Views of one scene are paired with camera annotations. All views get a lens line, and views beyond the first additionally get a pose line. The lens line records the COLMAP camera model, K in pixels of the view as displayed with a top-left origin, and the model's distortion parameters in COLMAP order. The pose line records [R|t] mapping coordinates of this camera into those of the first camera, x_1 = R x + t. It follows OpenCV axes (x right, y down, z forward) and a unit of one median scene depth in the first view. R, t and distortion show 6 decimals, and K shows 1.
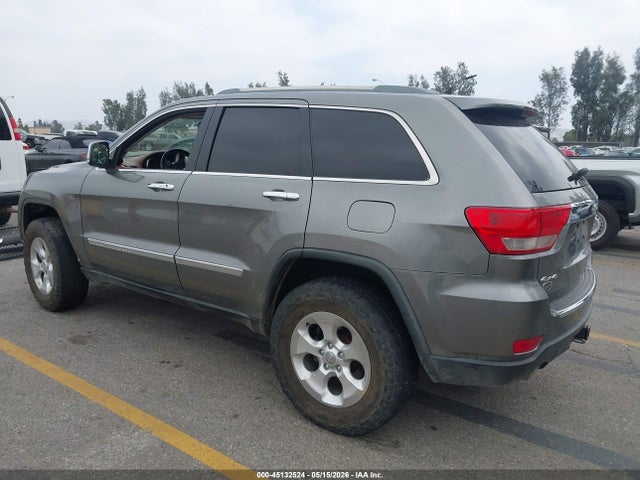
lens RADIAL K [[507.9, 0, 311.9], [0, 507.9, 230.7], [0, 0, 1]] dist [0.004691, -0.001984]
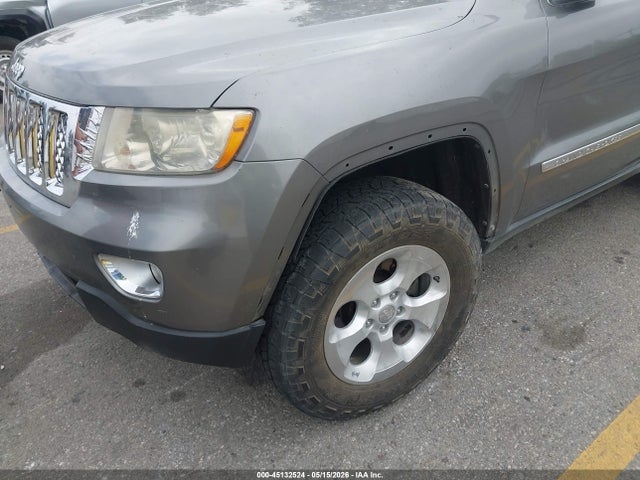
lens RADIAL K [[500.0, 0, 308.4], [0, 500.0, 239.8], [0, 0, 1]] dist [0.034012, -0.066456]
pose [[0.296773, -0.477392, 0.827057, -0.889478], [0.195497, 0.878105, 0.436707, -0.161218], [-0.934723, 0.032084, 0.353926, 1.004134]]
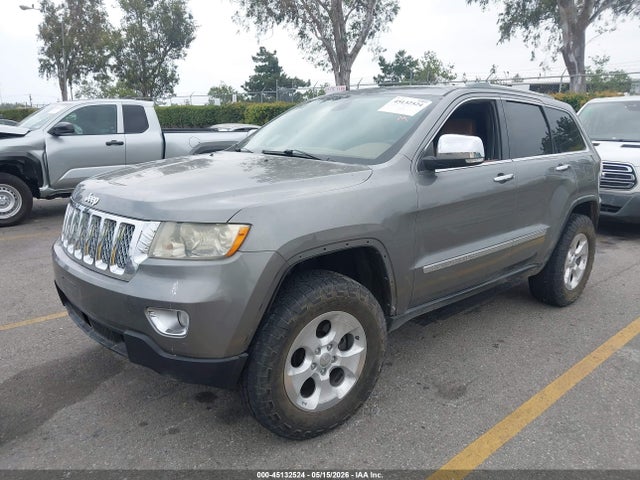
lens RADIAL K [[500.0, 0, 308.4], [0, 500.0, 239.8], [0, 0, 1]] dist [0.034012, -0.066456]
pose [[0.207722, -0.234908, 0.949563, -1.111150], [0.151926, 0.966705, 0.205914, -0.190303], [-0.966318, 0.101490, 0.236494, 0.951067]]
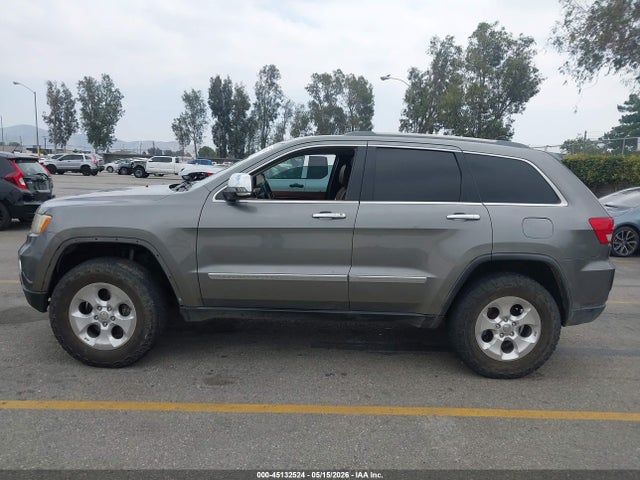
lens RADIAL K [[500.0, 0, 308.4], [0, 500.0, 239.8], [0, 0, 1]] dist [0.034012, -0.066456]
pose [[0.778255, -0.079281, 0.622924, -0.837189], [0.082752, 0.996295, 0.023413, -0.052307], [-0.622472, 0.033327, 0.781932, 0.148966]]
